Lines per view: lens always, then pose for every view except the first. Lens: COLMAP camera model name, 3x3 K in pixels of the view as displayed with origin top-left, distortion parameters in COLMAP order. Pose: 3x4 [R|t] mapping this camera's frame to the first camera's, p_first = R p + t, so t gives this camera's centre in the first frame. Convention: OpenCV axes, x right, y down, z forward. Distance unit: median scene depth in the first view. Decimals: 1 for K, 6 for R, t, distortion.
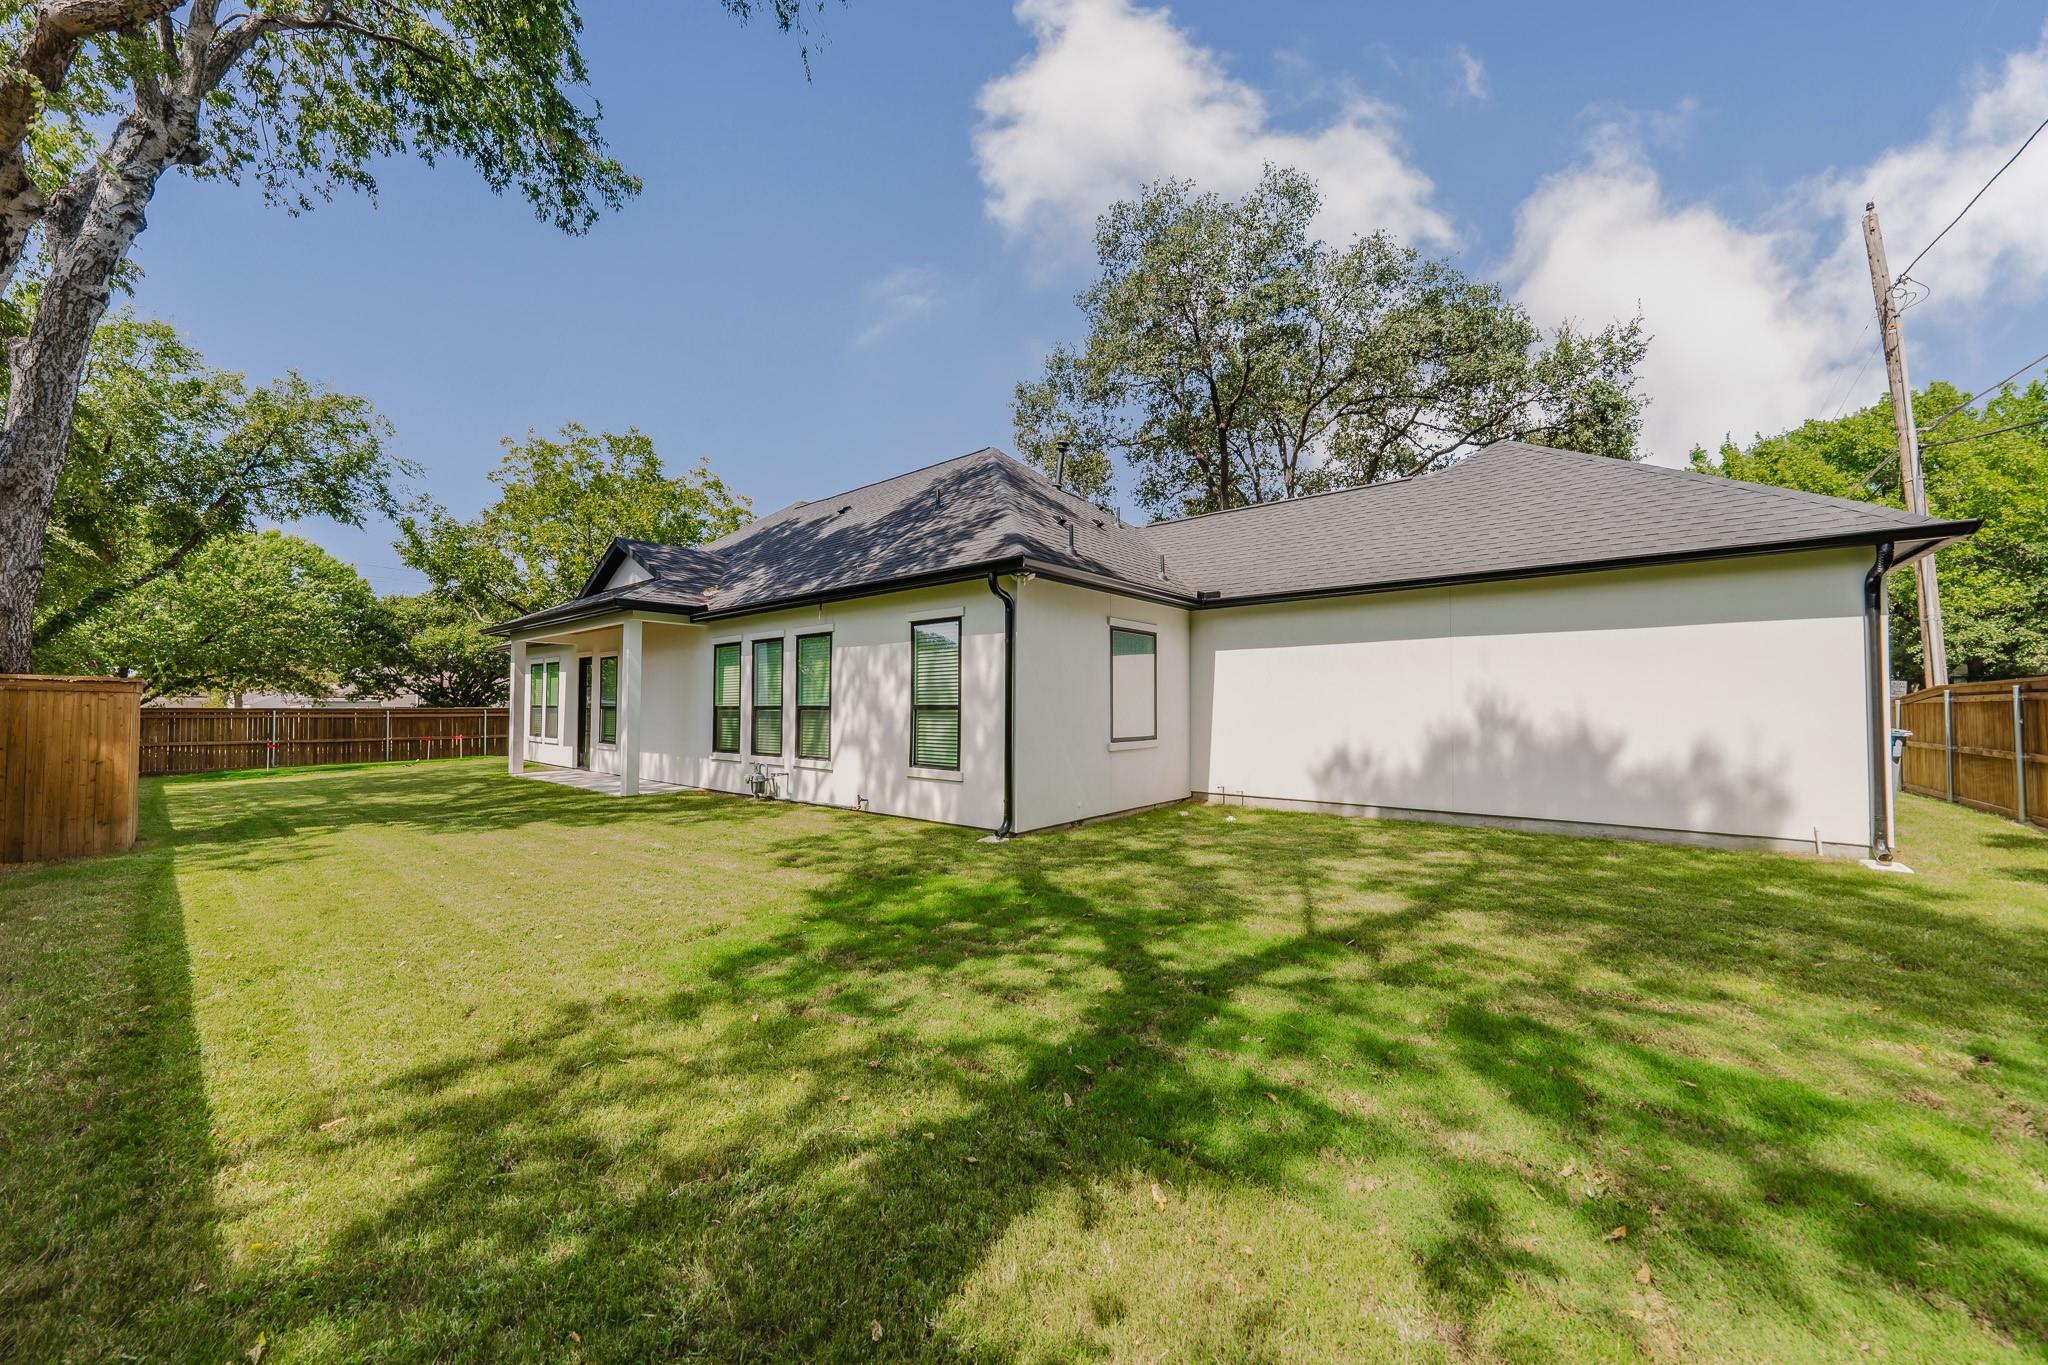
lens RADIAL K [[719.5, 0, 1026.9], [0, 719.5, 685.4], [0, 0, 1]] dist [-0.000239, 0.000037]
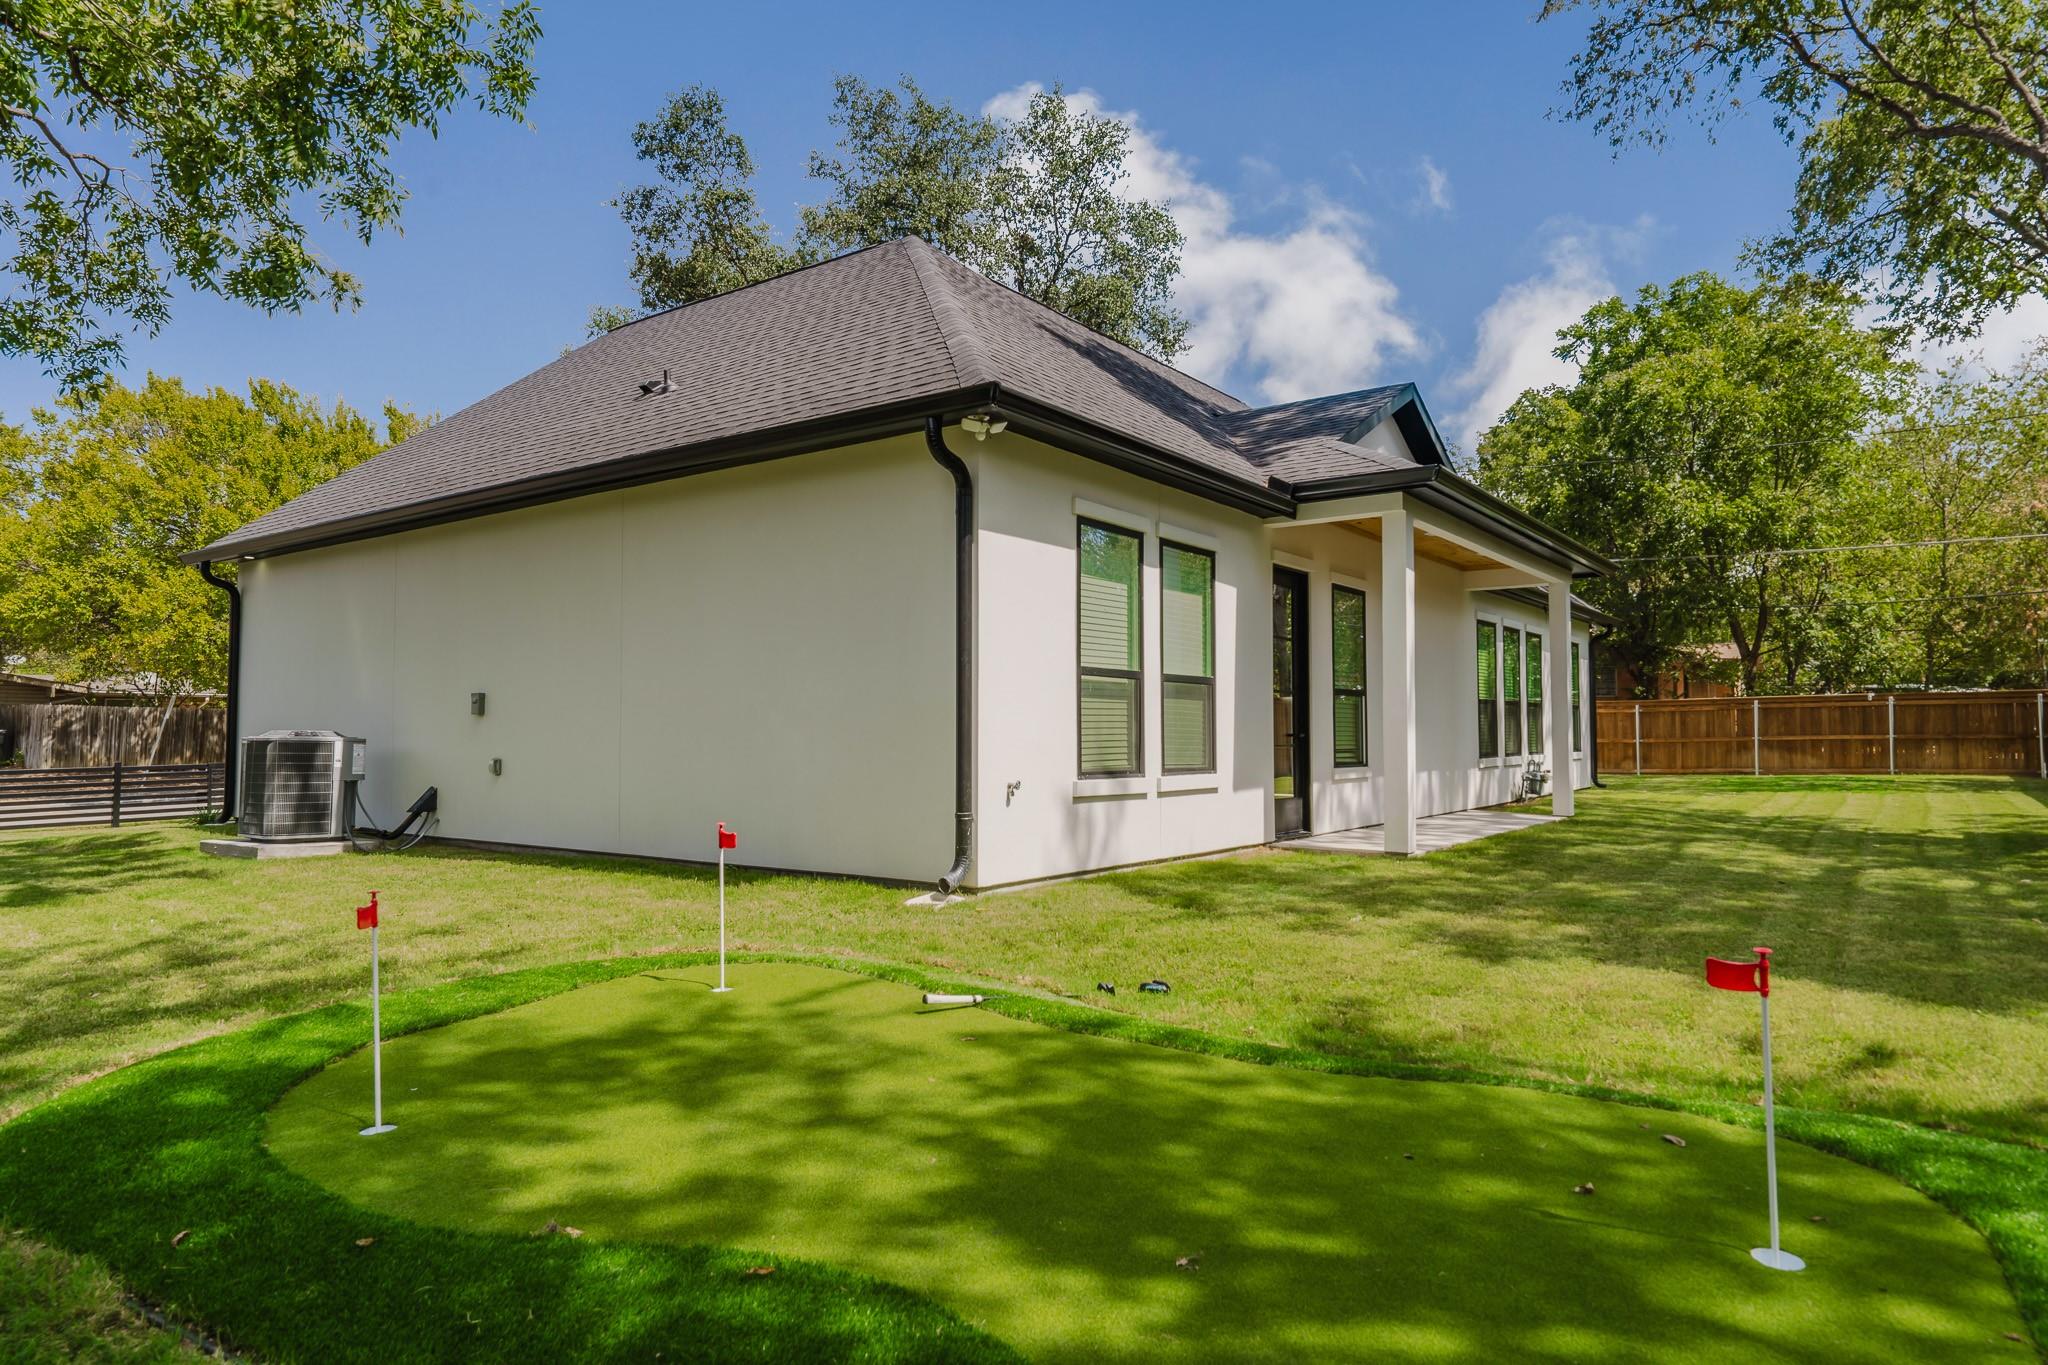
lens RADIAL K [[1237.9, 0, 1022.0], [0, 1237.9, 681.9], [0, 0, 1]] dist [0.002186, 0.000203]
pose [[0.998400, 0.015999, 0.054235, -0.041088], [-0.014695, 0.999596, -0.024345, -0.104483], [-0.054603, 0.023509, 0.998231, -0.680442]]
